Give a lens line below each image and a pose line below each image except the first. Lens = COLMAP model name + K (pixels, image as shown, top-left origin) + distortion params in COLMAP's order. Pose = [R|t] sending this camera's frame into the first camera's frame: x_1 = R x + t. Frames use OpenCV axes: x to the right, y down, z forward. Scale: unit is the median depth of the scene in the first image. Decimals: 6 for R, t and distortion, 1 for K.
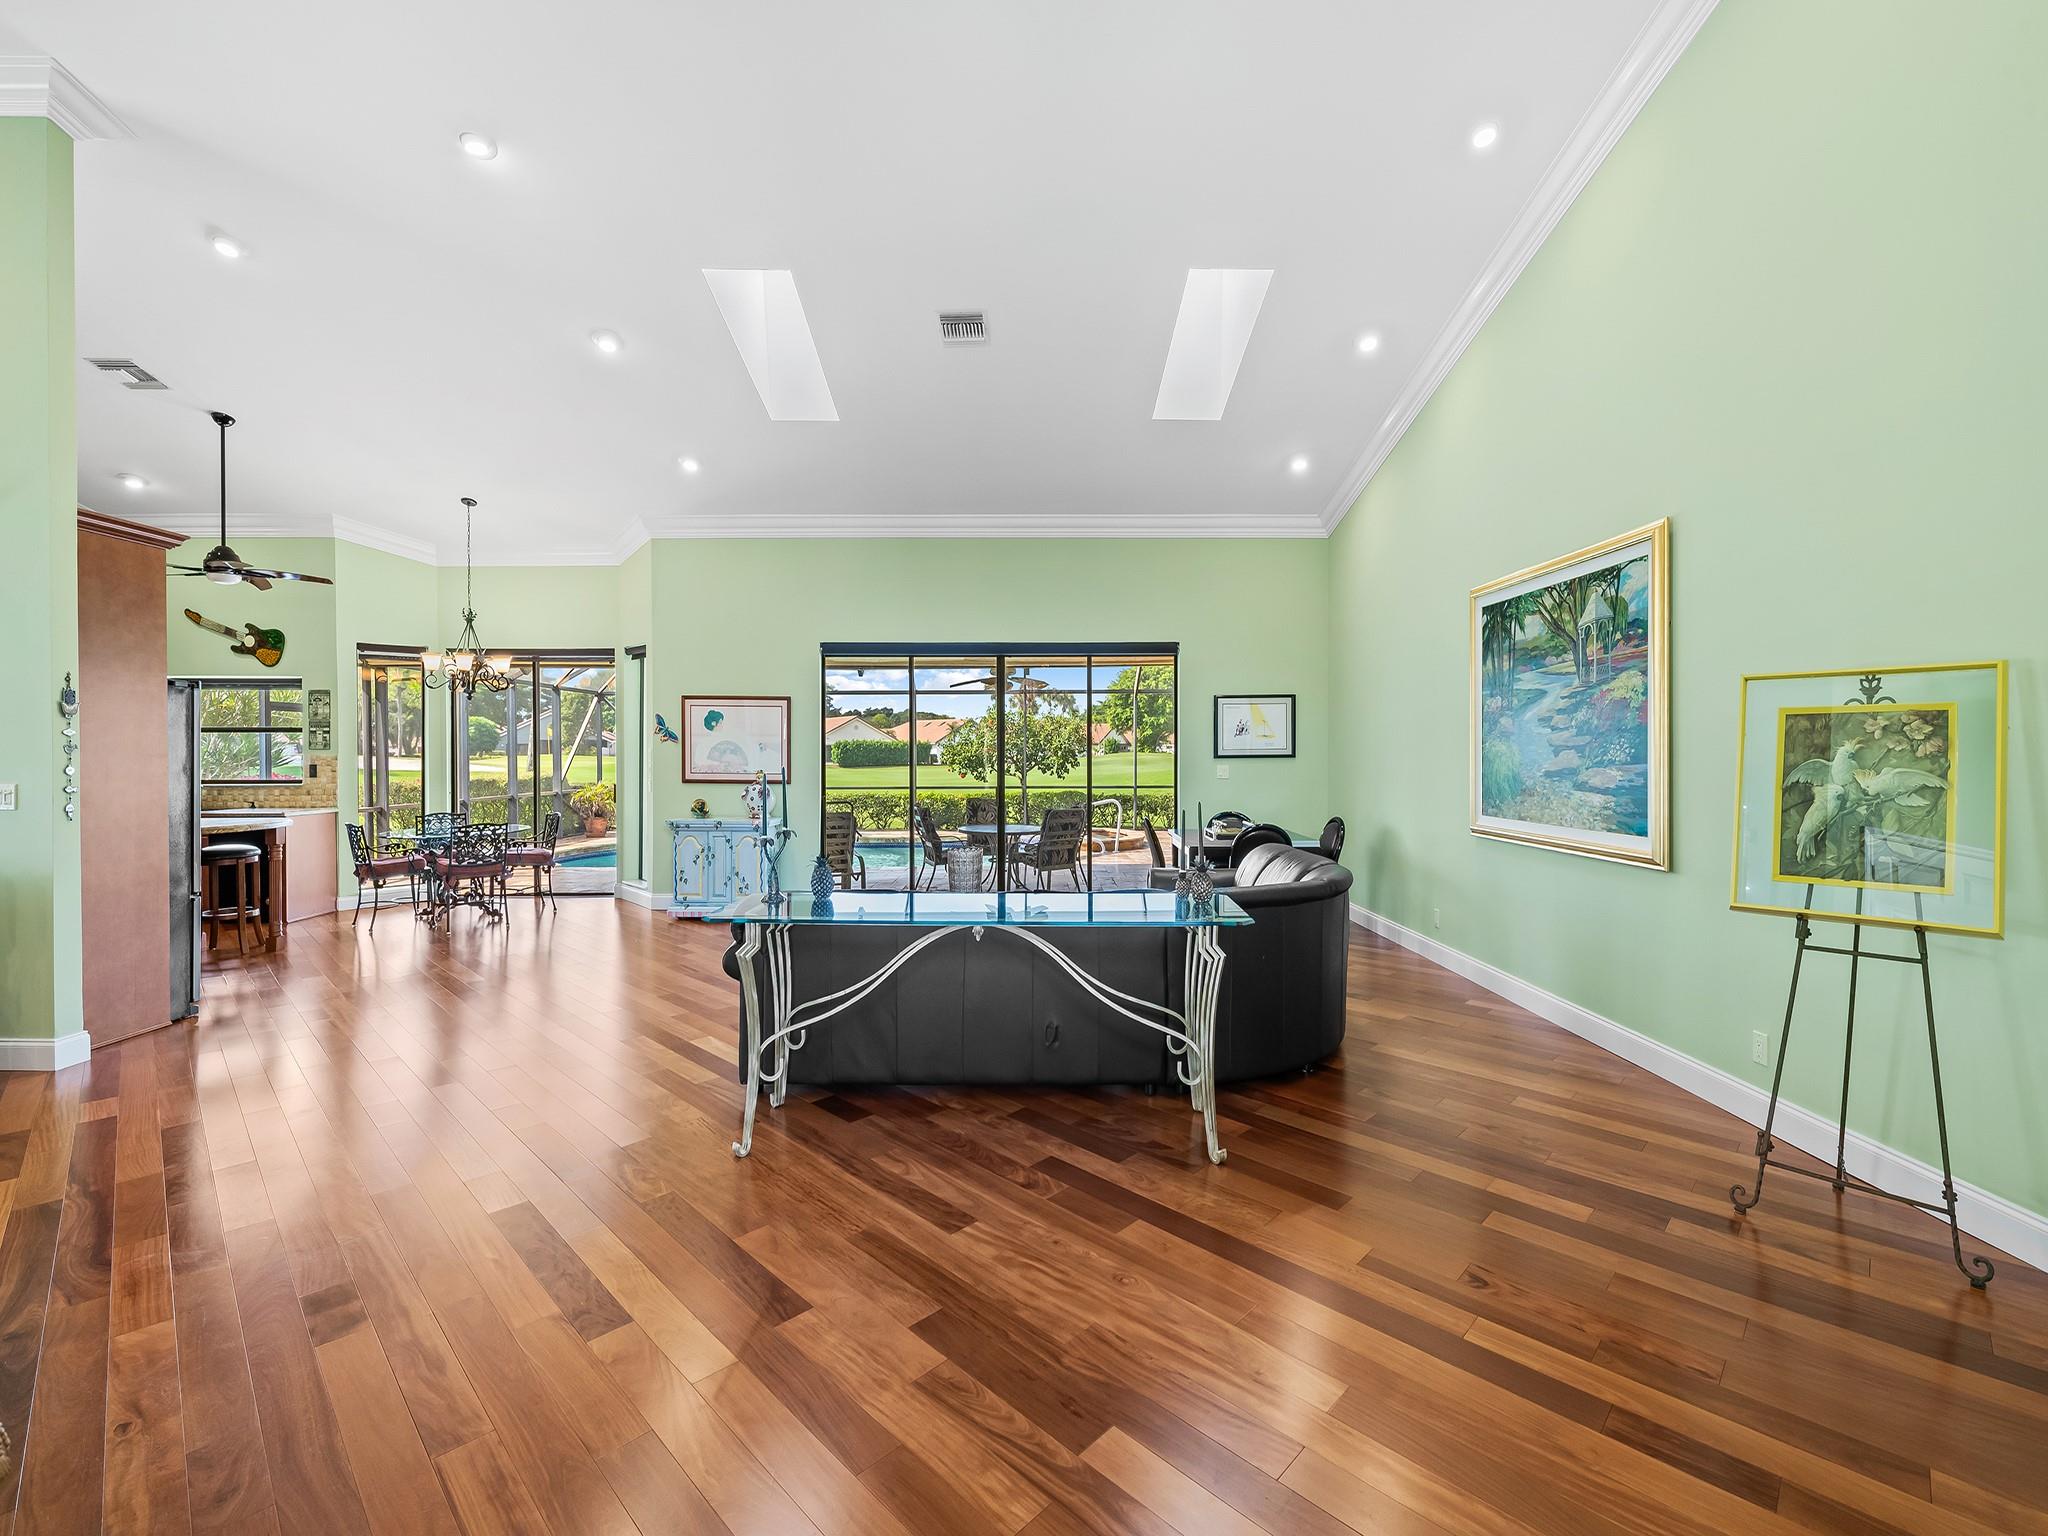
lens RADIAL K [[881.0, 0, 1026.5], [0, 881.0, 758.1], [0, 0, 1]] dist [0.001780, -0.000647]
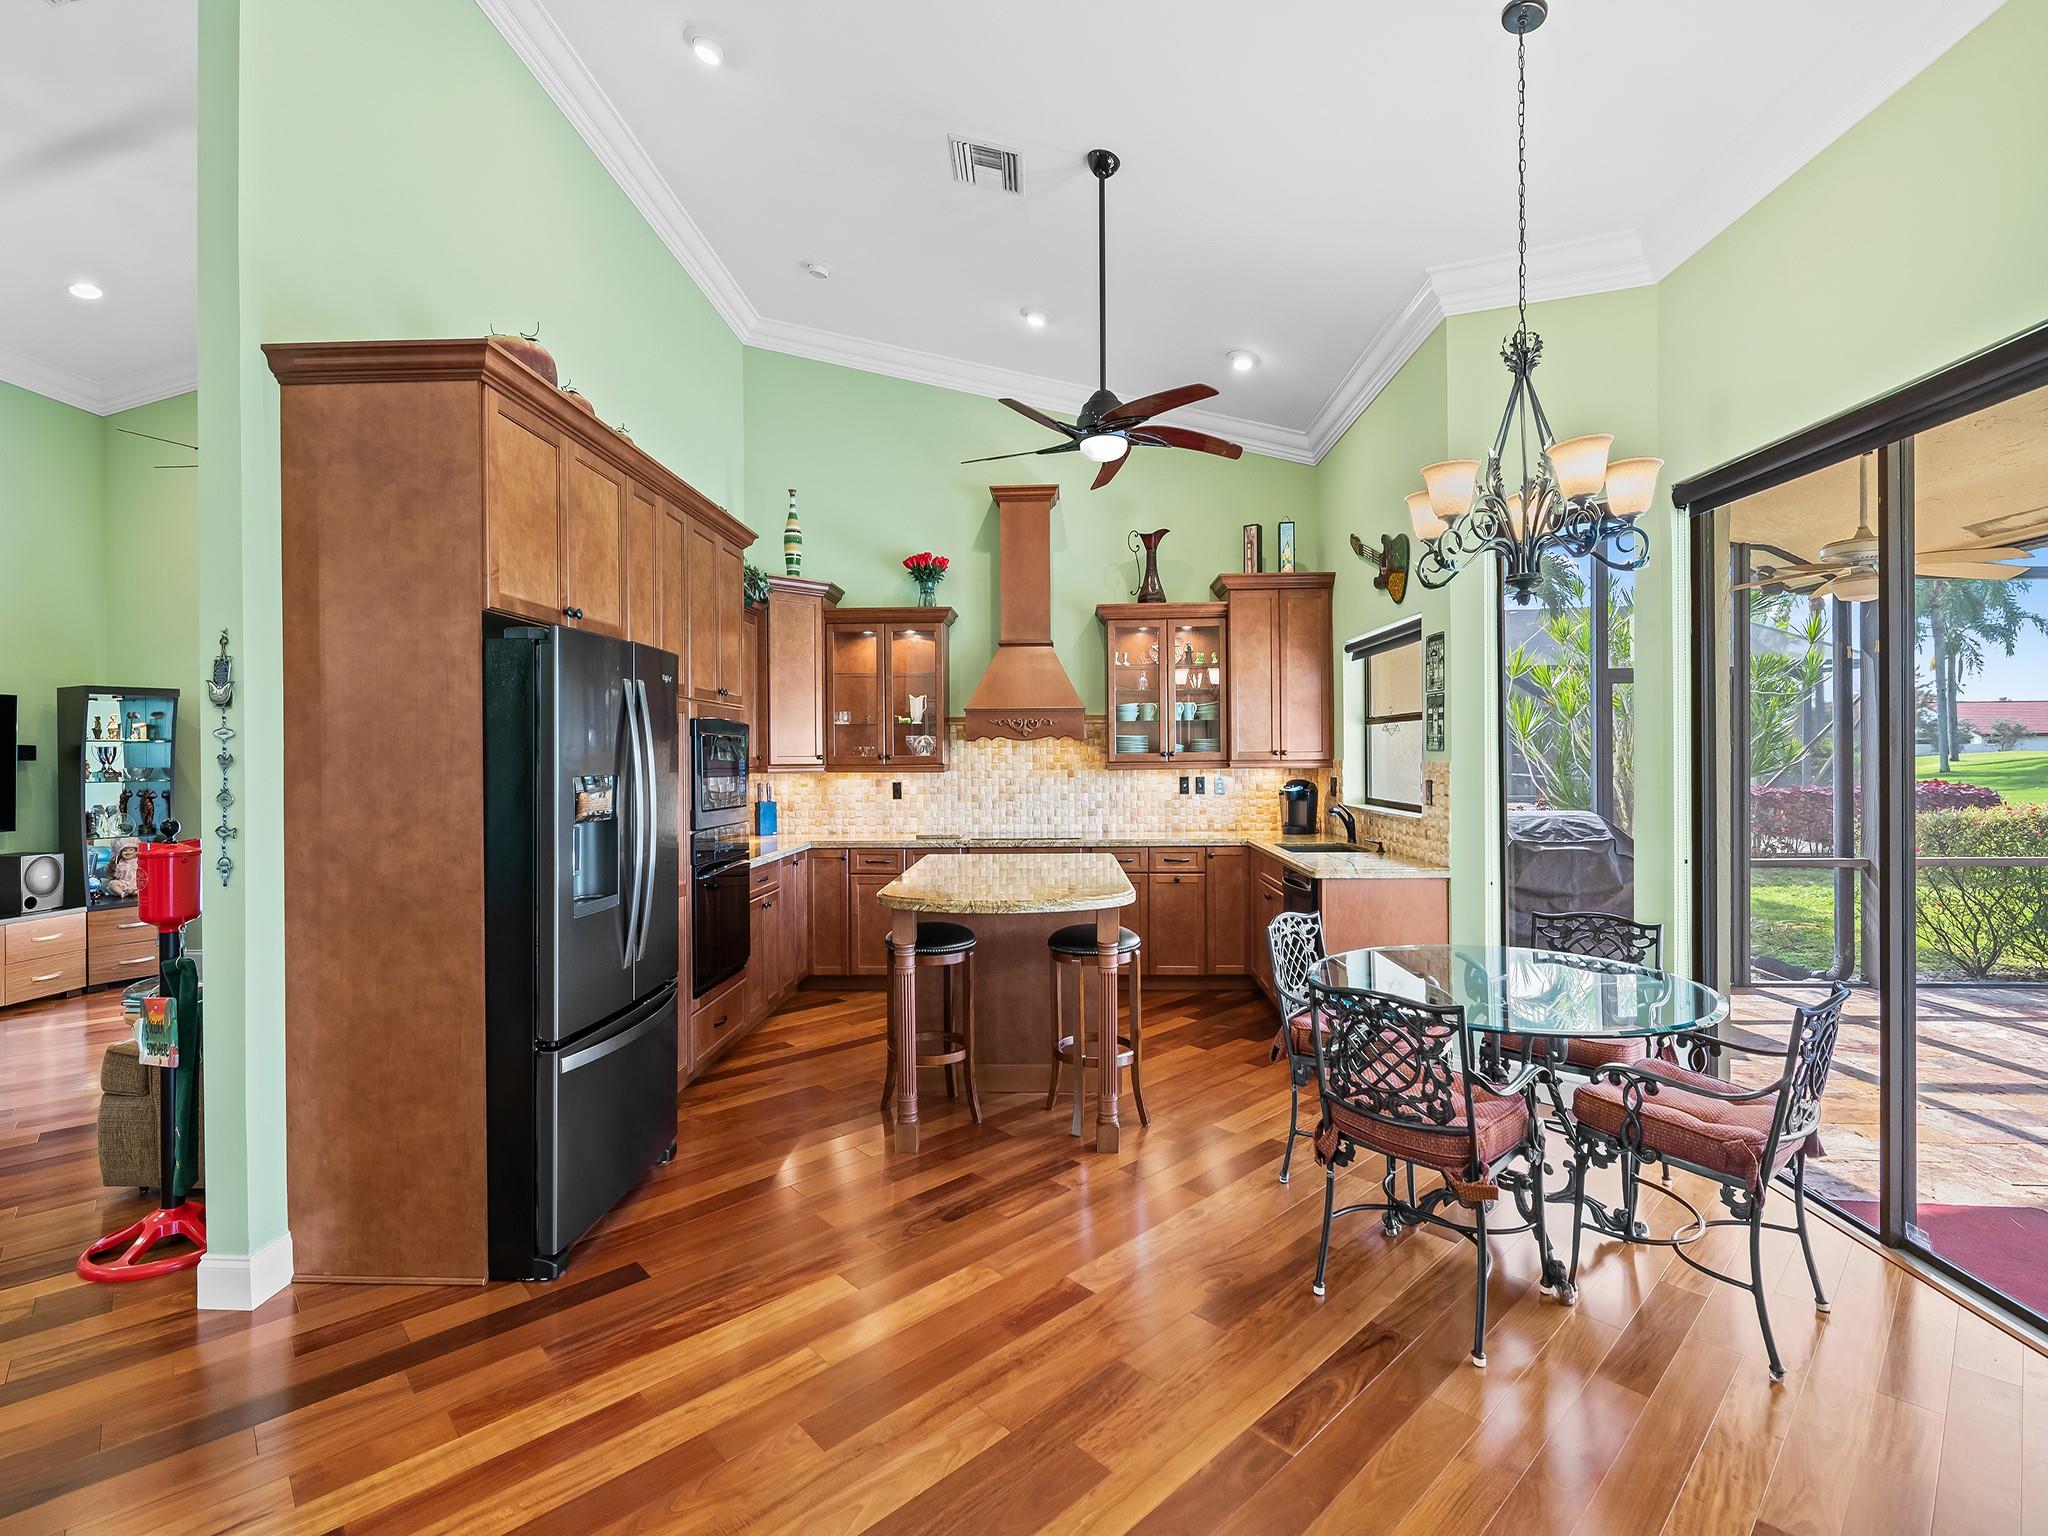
lens RADIAL K [[937.2, 0, 1020.7], [0, 937.2, 760.1], [0, 0, 1]] dist [0.013839, -0.000237]
pose [[-0.043678, 0.006503, -0.999024, -0.263899], [0.000152, 0.999979, 0.006503, -0.008533], [0.999046, 0.000132, -0.043678, 0.829165]]
